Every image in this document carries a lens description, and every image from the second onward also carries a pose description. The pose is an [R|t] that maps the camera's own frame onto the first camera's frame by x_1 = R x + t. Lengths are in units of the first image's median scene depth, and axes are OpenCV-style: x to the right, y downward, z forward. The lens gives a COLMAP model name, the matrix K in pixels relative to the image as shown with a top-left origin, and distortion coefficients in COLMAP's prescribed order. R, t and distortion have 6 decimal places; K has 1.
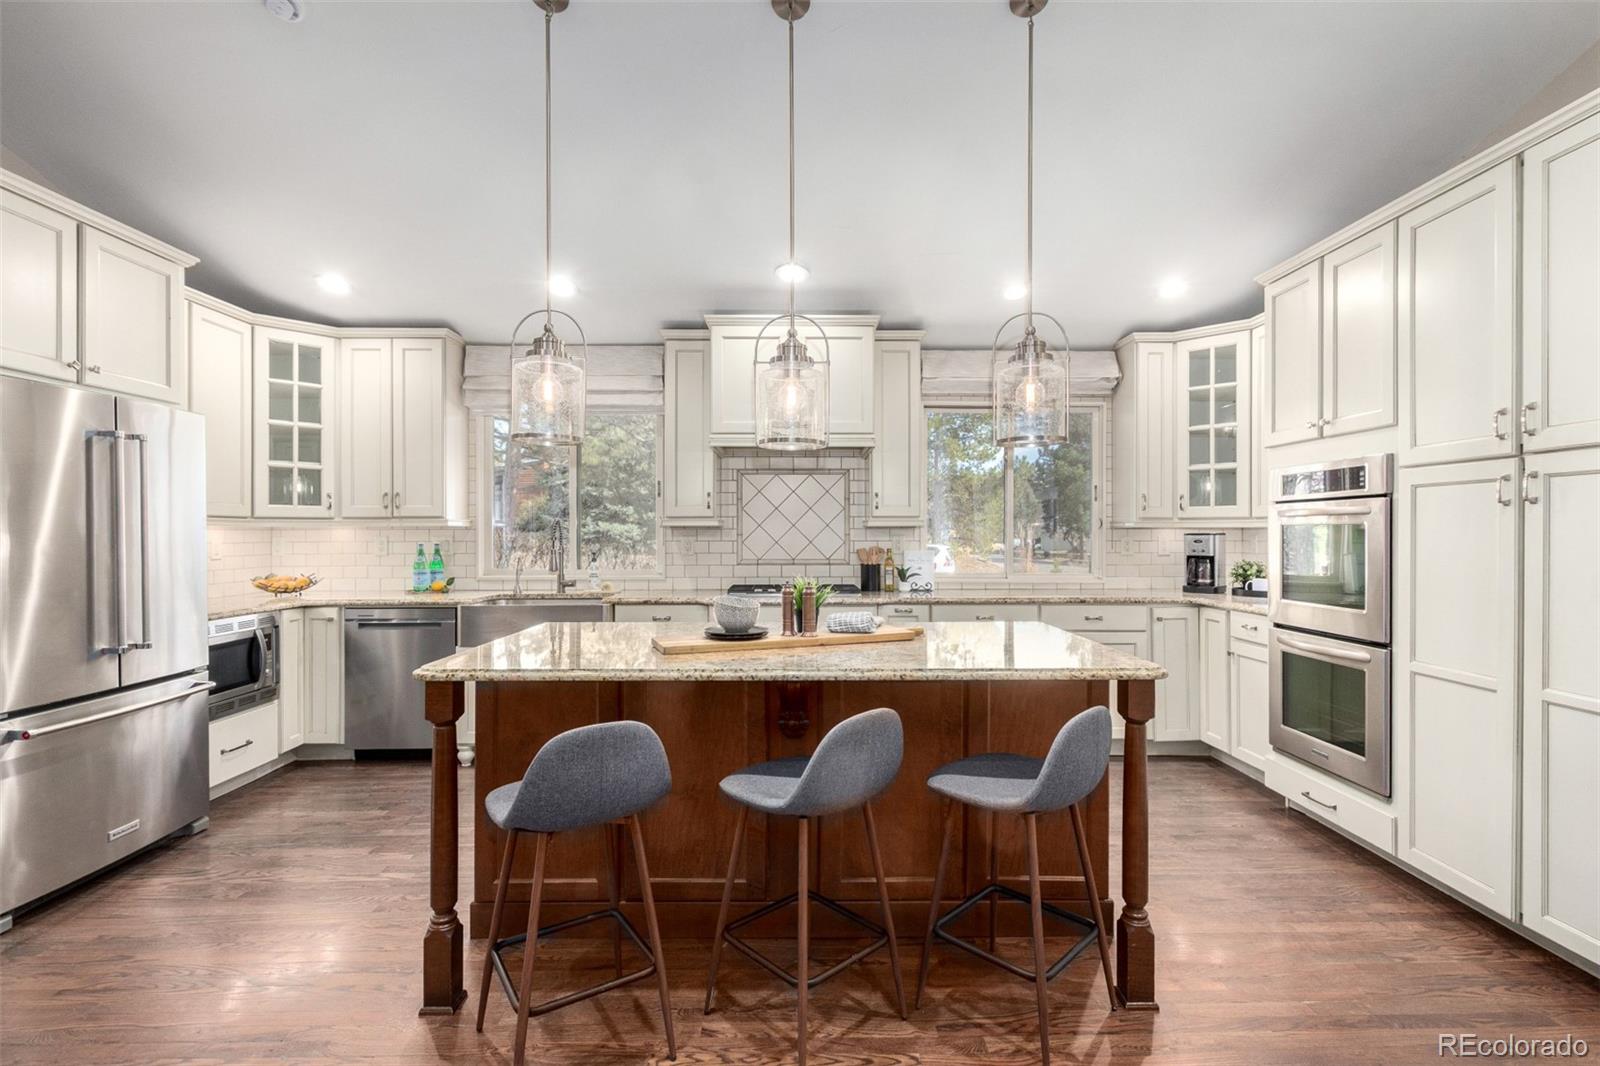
lens RADIAL K [[751.6, 0, 810.7], [0, 751.6, 527.1], [0, 0, 1]] dist [0.009897, -0.000744]
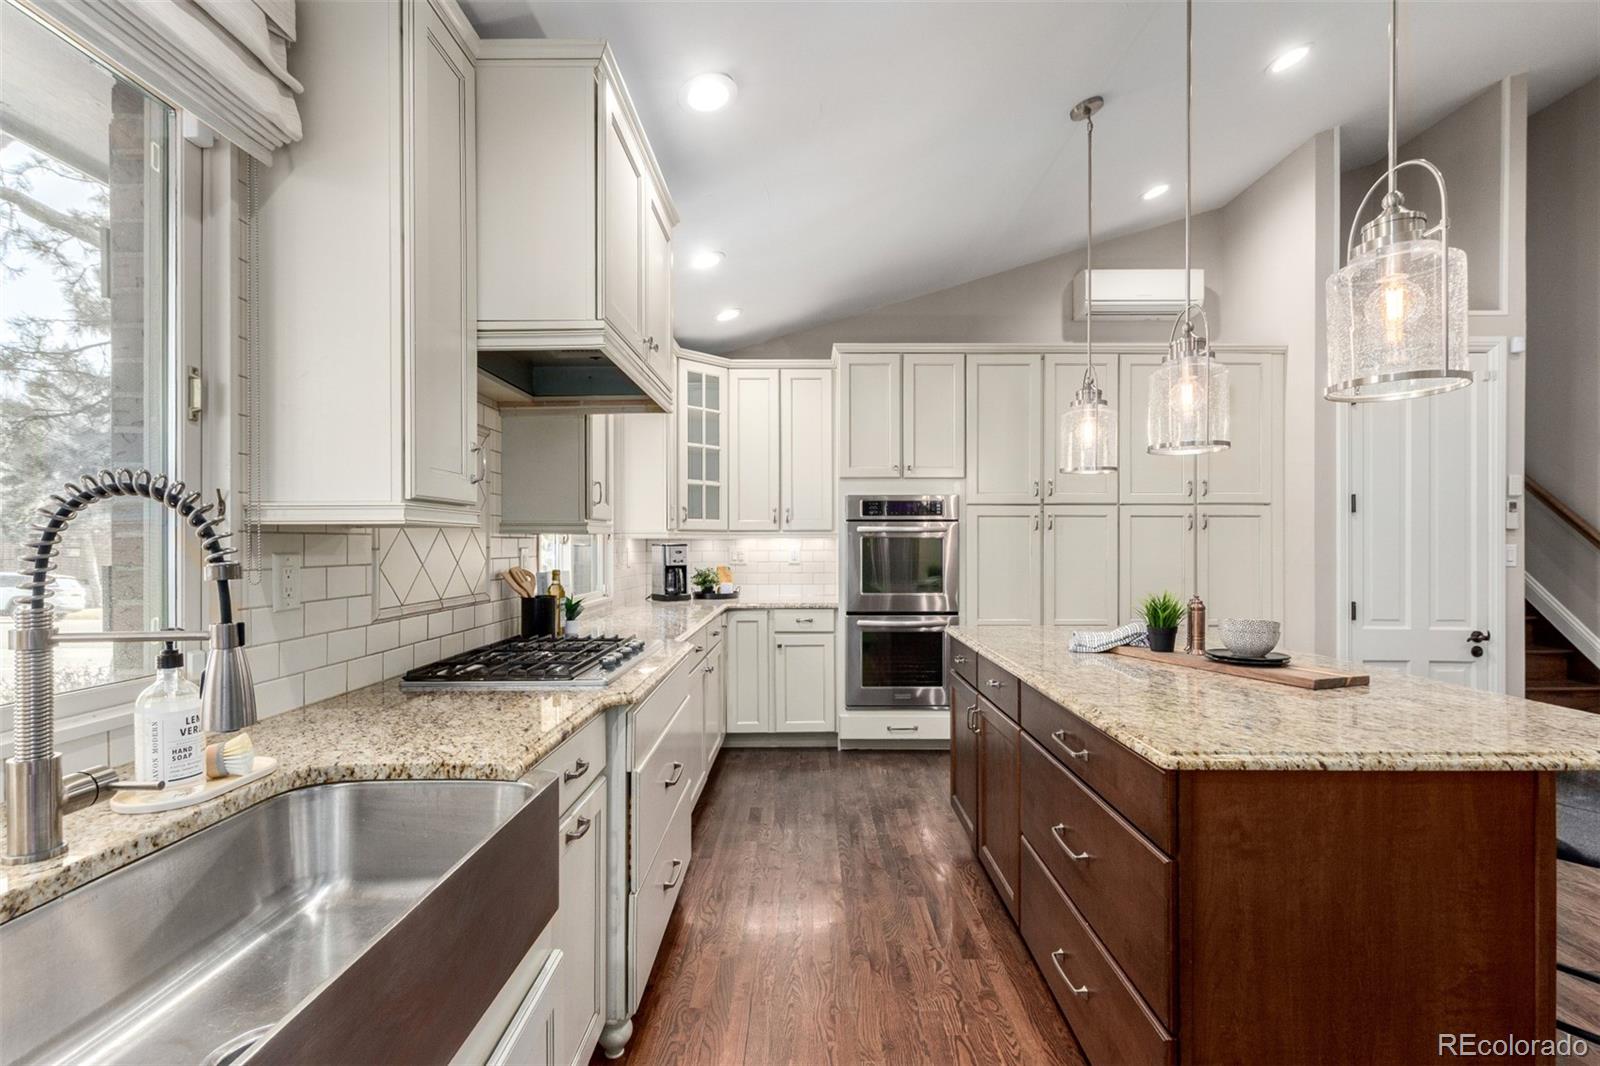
lens RADIAL K [[741.1, 0, 817.4], [0, 741.1, 545.4], [0, 0, 1]] dist [-0.003948, -0.000132]
pose [[0.023000, -0.003000, 0.999731, -0.537482], [-0.006949, 0.999971, 0.003161, 0.005403], [-0.999711, -0.007020, 0.022978, 0.816328]]
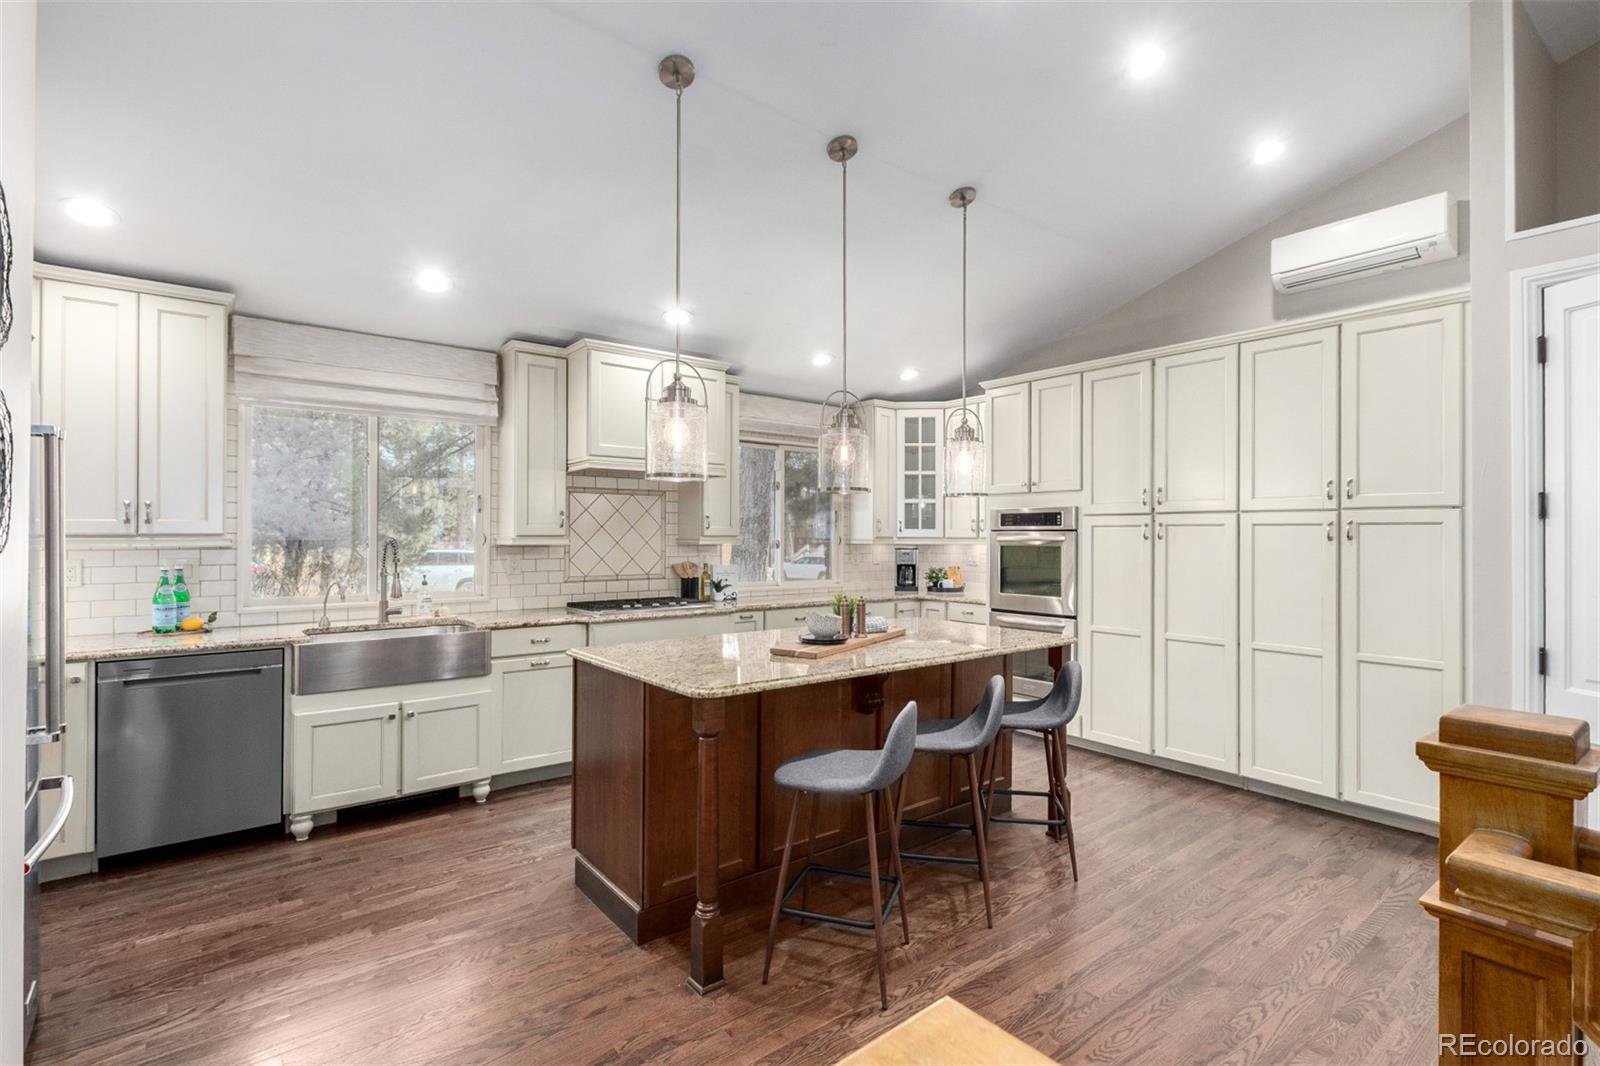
lens RADIAL K [[751.6, 0, 820.8], [0, 751.6, 532.8], [0, 0, 1]] dist [0.009897, -0.000744]
pose [[0.787187, 0.005552, 0.616690, -0.485765], [-0.008506, 0.999962, 0.001855, -0.022281], [-0.616656, -0.006705, 0.787204, 0.003885]]
